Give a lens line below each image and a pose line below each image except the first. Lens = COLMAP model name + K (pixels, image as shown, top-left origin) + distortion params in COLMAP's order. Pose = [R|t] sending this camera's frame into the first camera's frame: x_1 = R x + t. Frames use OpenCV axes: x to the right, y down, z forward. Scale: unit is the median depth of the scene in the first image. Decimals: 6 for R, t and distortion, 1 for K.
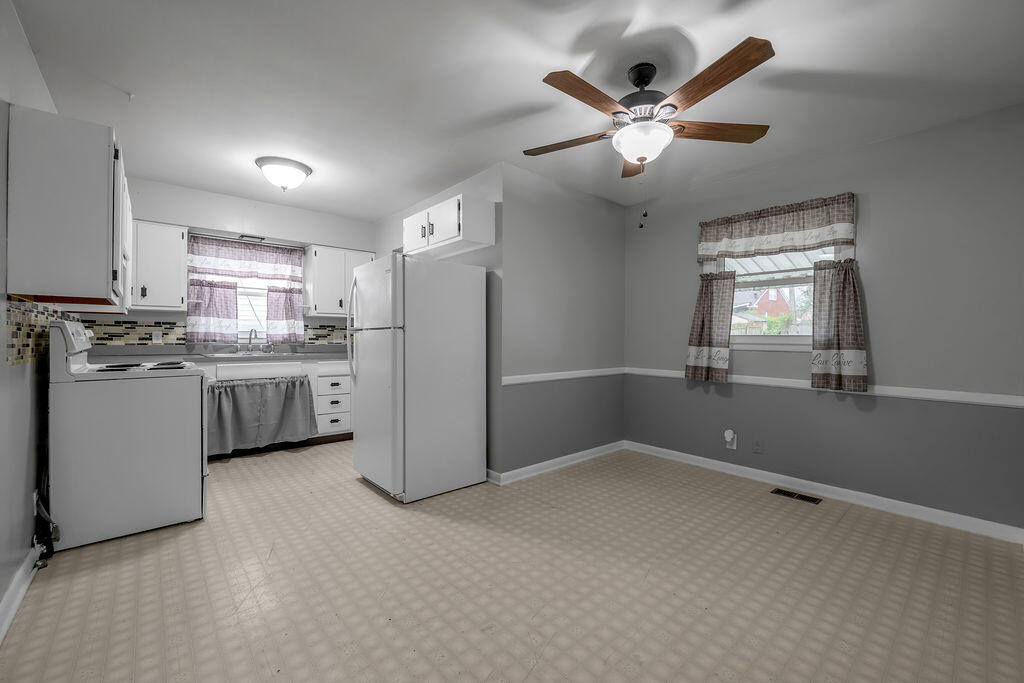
lens RADIAL K [[421.7, 0, 509.2], [0, 421.7, 337.8], [0, 0, 1]] dist [-0.001058, -0.000066]
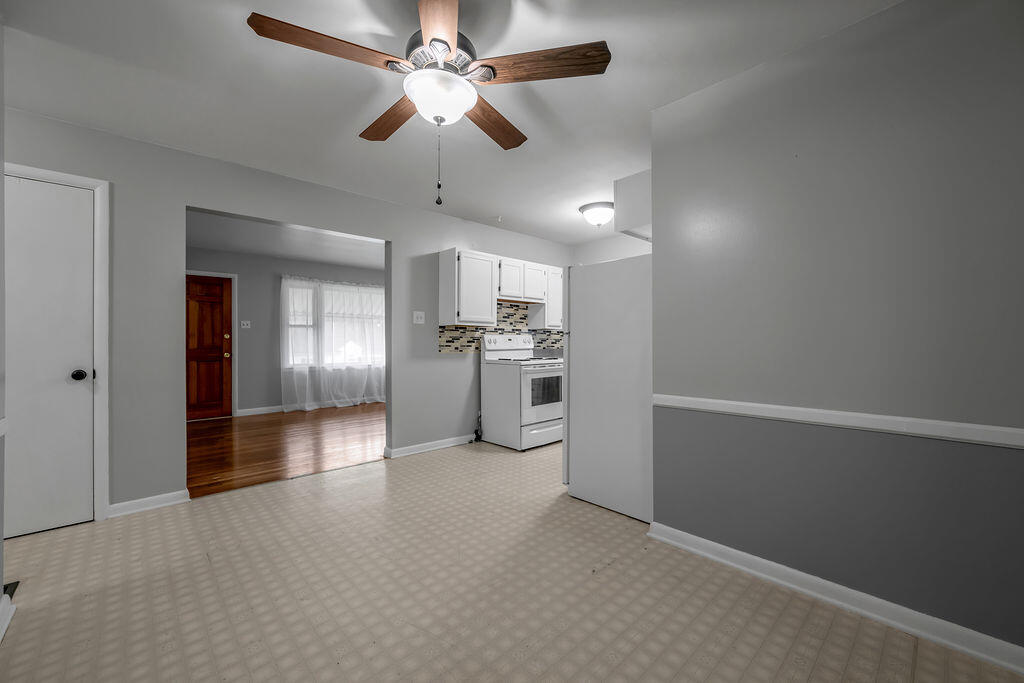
lens RADIAL K [[410.6, 0, 512.0], [0, 410.6, 341.5], [0, 0, 1]] dist [0.001245, 0.000025]
pose [[0.037340, -0.004647, -0.999292, 0.633702], [-0.003261, 0.999983, -0.004772, 0.001970], [0.999297, 0.003436, 0.037324, 0.638373]]
